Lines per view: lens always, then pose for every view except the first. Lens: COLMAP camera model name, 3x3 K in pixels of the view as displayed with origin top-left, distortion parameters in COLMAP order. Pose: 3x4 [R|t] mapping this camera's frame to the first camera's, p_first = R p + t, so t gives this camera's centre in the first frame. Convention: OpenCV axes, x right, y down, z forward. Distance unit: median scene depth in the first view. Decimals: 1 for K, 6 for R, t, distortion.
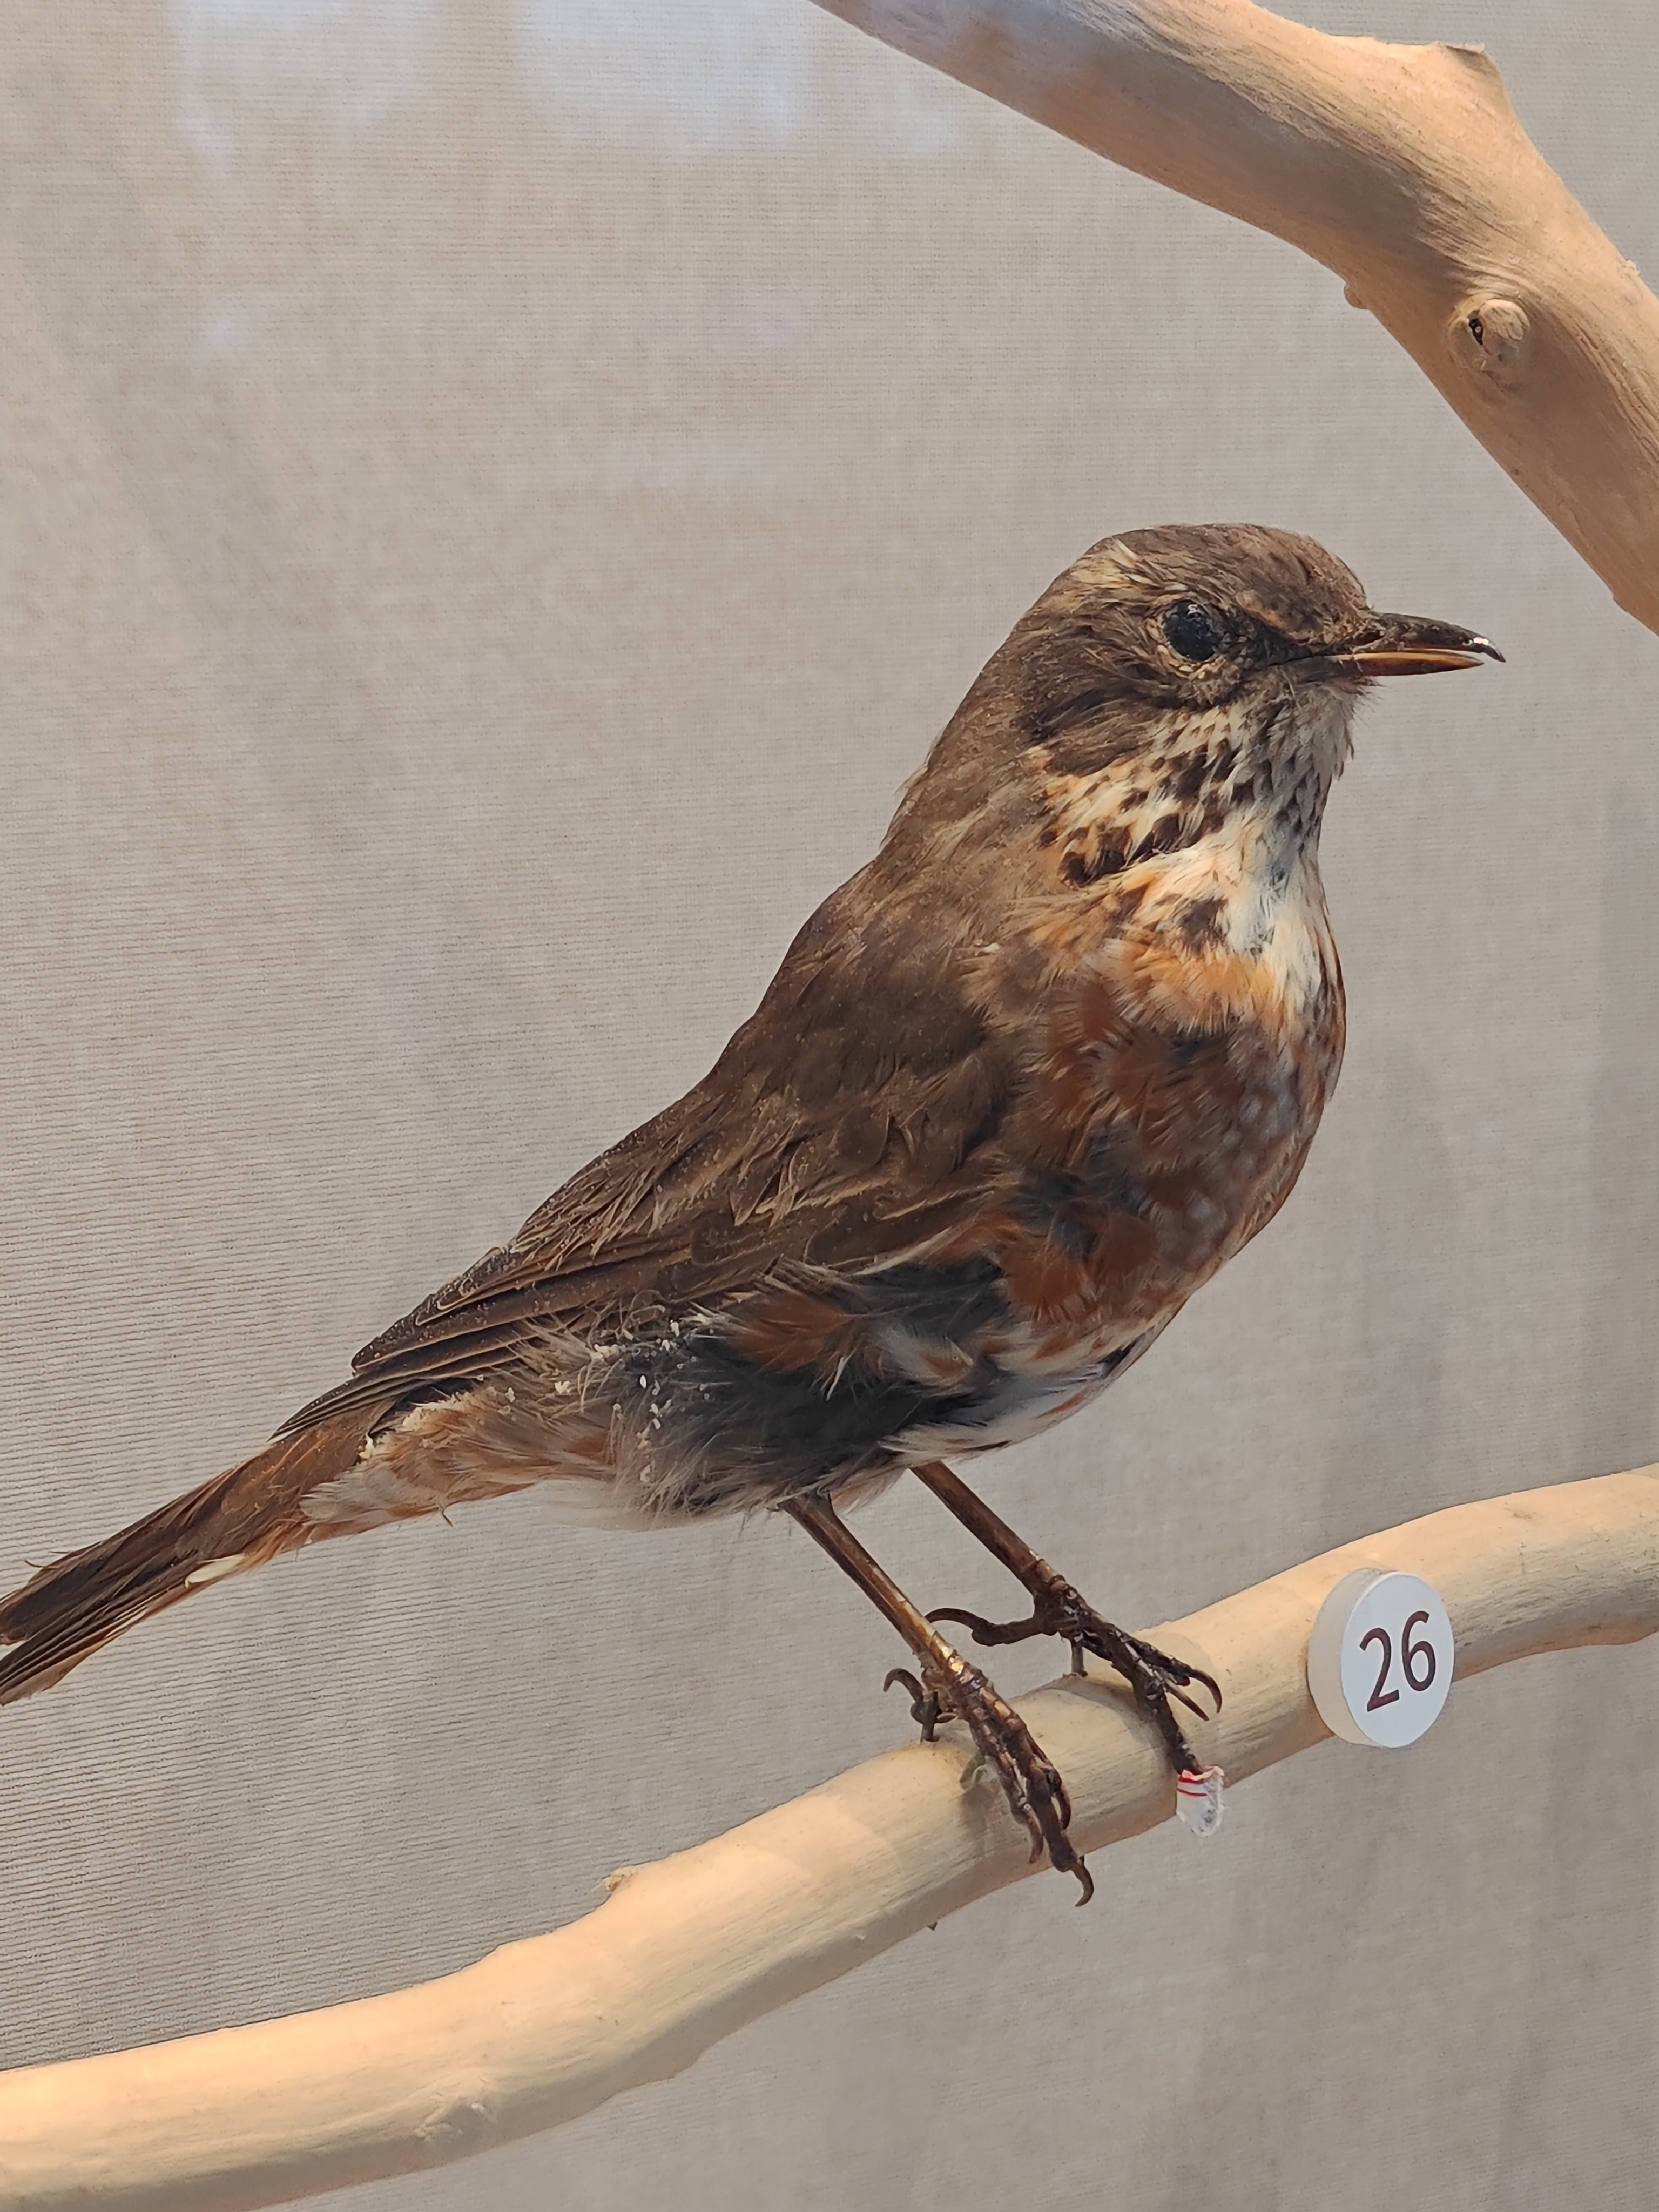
lens RADIAL K [[5516.4, 0, 829.6], [0, 5516.4, 1105.9], [0, 0, 1]] dist [0.172416, 0.000000]
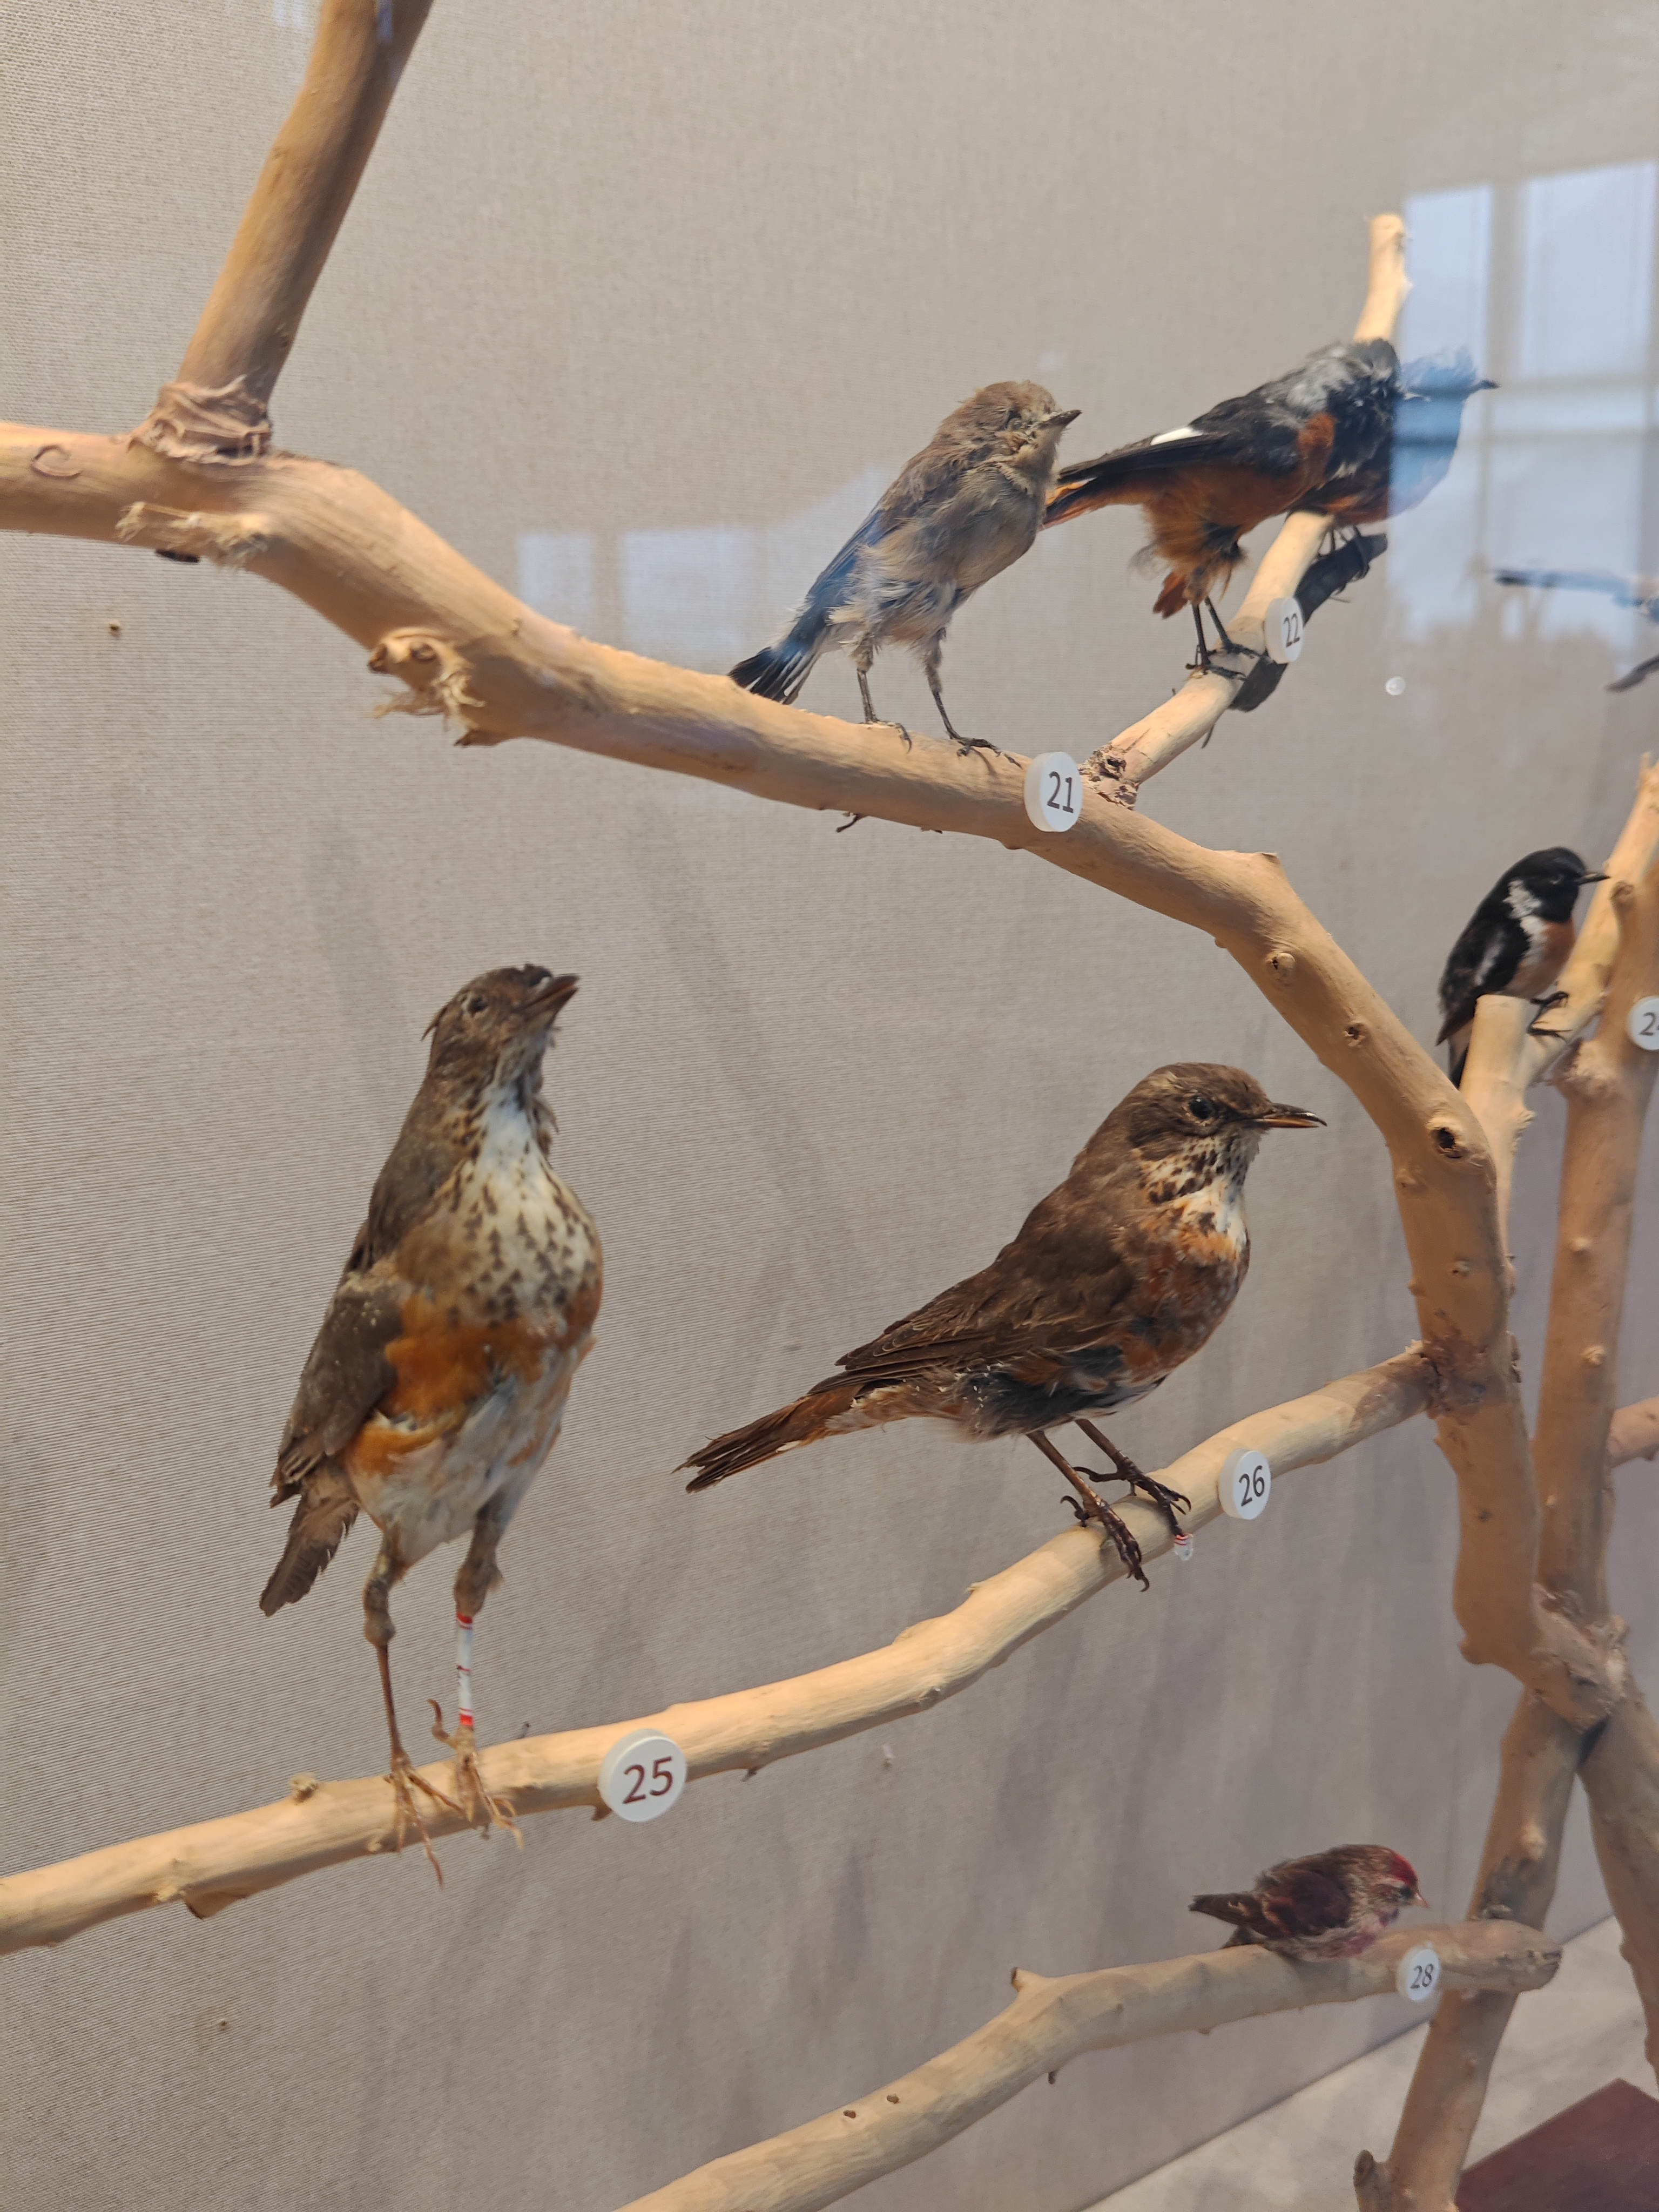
lens RADIAL K [[2243.6, 0, 861.0], [0, 2243.6, 1065.1], [0, 0, 1]] dist [0.122951, 0.000000]
pose [[0.999514, 0.004310, 0.030869, -0.116080], [-0.004036, 0.999952, -0.008927, -0.088102], [-0.030906, 0.008798, 0.999484, -0.047849]]
